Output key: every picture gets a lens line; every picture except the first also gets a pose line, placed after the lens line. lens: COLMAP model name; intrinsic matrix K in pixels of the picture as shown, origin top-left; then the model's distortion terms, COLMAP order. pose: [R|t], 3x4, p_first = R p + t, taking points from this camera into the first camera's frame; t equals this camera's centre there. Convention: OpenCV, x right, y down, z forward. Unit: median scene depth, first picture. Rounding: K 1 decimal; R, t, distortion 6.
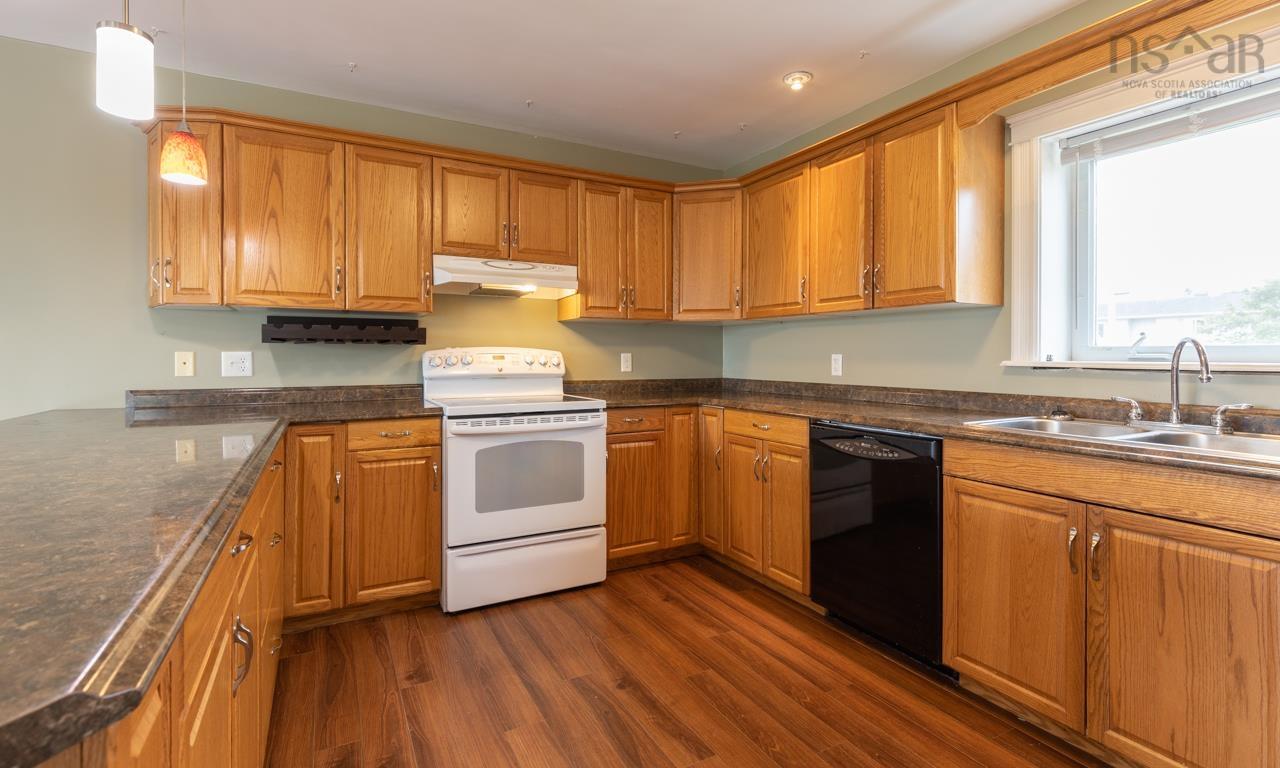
lens RADIAL K [[583.0, 0, 637.4], [0, 583.0, 356.9], [0, 0, 1]] dist [0.001839, -0.000193]
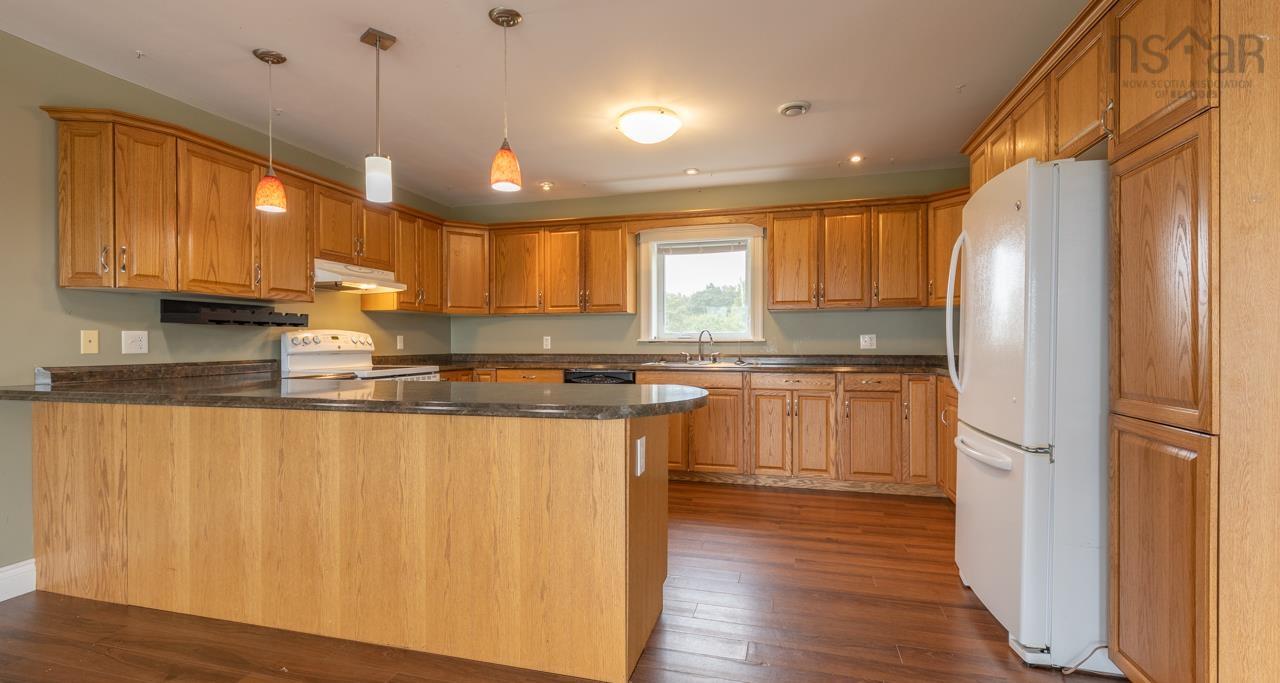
lens RADIAL K [[548.4, 0, 640.0], [0, 548.4, 341.5], [0, 0, 1]] dist [0.000352, 0.000035]
pose [[0.689151, -0.002164, 0.724614, -0.733334], [0.004888, 0.999987, -0.001662, 0.016135], [-0.724601, 0.004687, 0.689153, -0.367901]]
